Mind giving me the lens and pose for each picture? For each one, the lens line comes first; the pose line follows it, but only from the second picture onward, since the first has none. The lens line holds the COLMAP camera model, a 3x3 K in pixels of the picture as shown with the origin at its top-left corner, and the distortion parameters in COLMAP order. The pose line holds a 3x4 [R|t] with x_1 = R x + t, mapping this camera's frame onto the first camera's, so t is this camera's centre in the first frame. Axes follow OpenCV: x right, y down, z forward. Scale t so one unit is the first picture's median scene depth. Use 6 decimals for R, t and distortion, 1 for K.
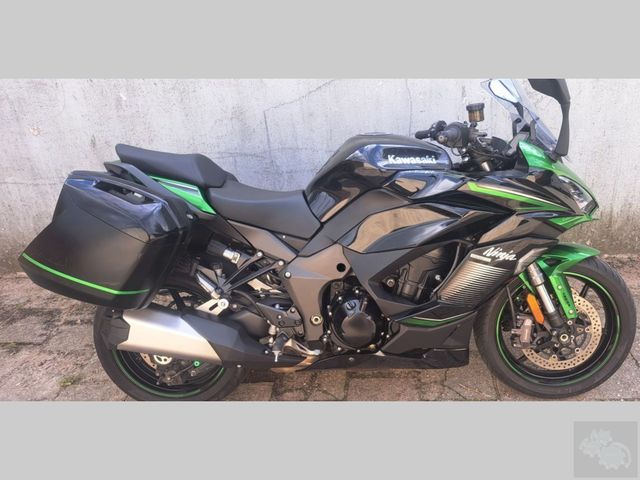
lens RADIAL K [[510.0, 0, 357.1], [0, 510.0, 233.9], [0, 0, 1]] dist [0.050786, -0.028514]
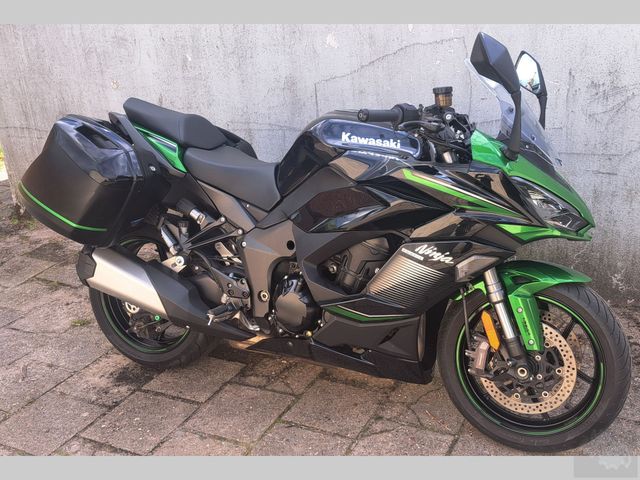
lens RADIAL K [[674.8, 0, 356.6], [0, 674.8, 241.5], [0, 0, 1]] dist [0.075062, 0.000000]
pose [[0.928928, 0.160469, -0.333679, 0.497251], [-0.170085, 0.985429, 0.000401, 0.037328], [0.328881, 0.056381, 0.942687, -0.151742]]
